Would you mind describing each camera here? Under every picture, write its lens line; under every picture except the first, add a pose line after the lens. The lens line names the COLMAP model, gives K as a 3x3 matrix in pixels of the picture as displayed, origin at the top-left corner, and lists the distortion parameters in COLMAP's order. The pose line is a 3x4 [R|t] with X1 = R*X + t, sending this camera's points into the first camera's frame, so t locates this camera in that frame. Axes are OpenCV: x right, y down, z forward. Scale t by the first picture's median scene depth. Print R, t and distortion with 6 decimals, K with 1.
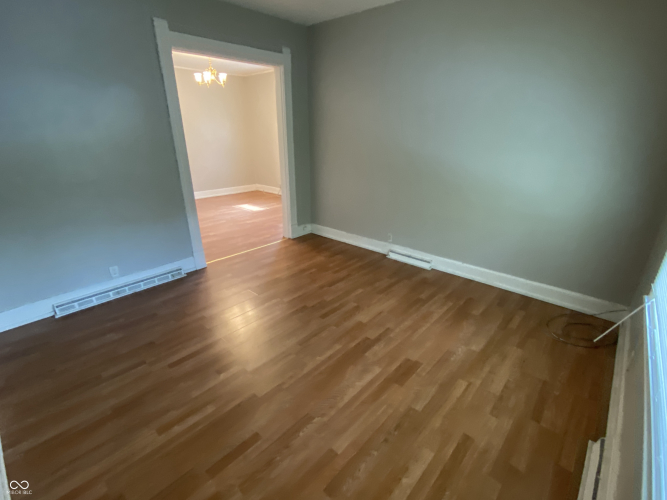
lens RADIAL K [[297.2, 0, 333.5], [0, 297.2, 250.0], [0, 0, 1]] dist [-0.020125, -0.000187]
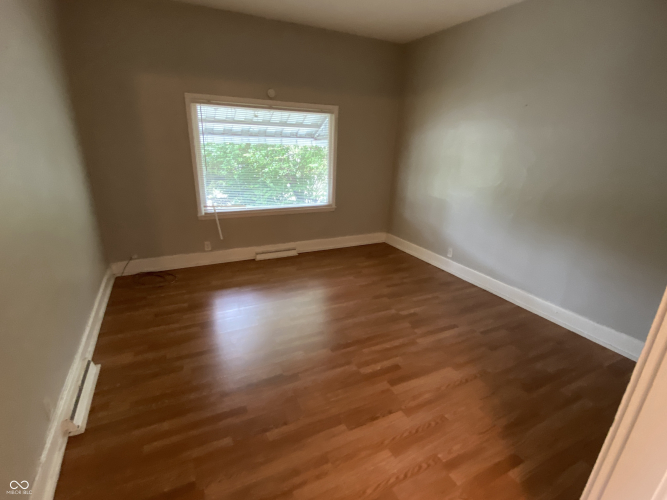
lens RADIAL K [[314.1, 0, 333.5], [0, 314.1, 250.0], [0, 0, 1]] dist [0.000923, 0.000080]
pose [[-0.926606, -0.149527, 0.345027, -0.386848], [0.107296, 0.774263, 0.623703, -0.611739], [-0.360401, 0.614947, -0.701392, 1.557185]]
